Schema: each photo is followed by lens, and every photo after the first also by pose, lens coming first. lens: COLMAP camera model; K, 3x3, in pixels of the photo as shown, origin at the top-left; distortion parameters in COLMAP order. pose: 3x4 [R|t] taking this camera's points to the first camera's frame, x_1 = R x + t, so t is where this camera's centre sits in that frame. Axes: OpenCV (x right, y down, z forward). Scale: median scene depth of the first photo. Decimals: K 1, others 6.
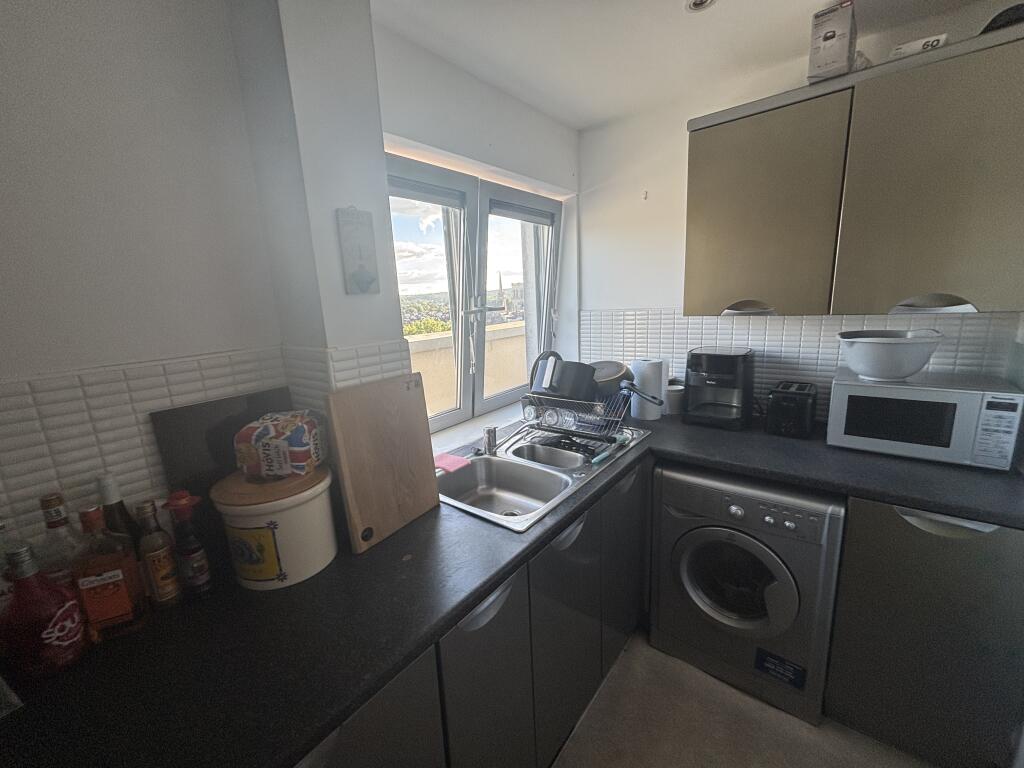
lens RADIAL K [[409.7, 0, 512.0], [0, 409.7, 384.0], [0, 0, 1]] dist [0.000876, 0.000127]
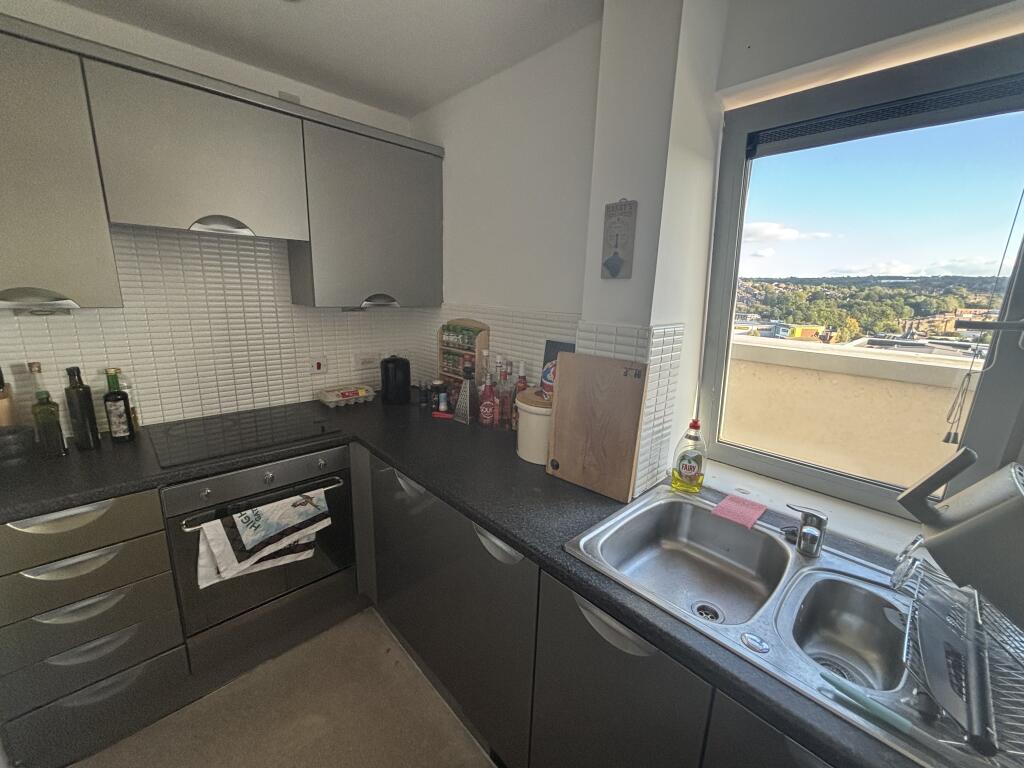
lens RADIAL K [[409.7, 0, 512.0], [0, 409.7, 384.0], [0, 0, 1]] dist [0.000876, 0.000127]
pose [[-0.149369, 0.259004, -0.954257, 0.786477], [-0.226279, 0.930519, 0.287981, -0.200618], [0.962542, 0.258944, -0.080384, 0.851180]]
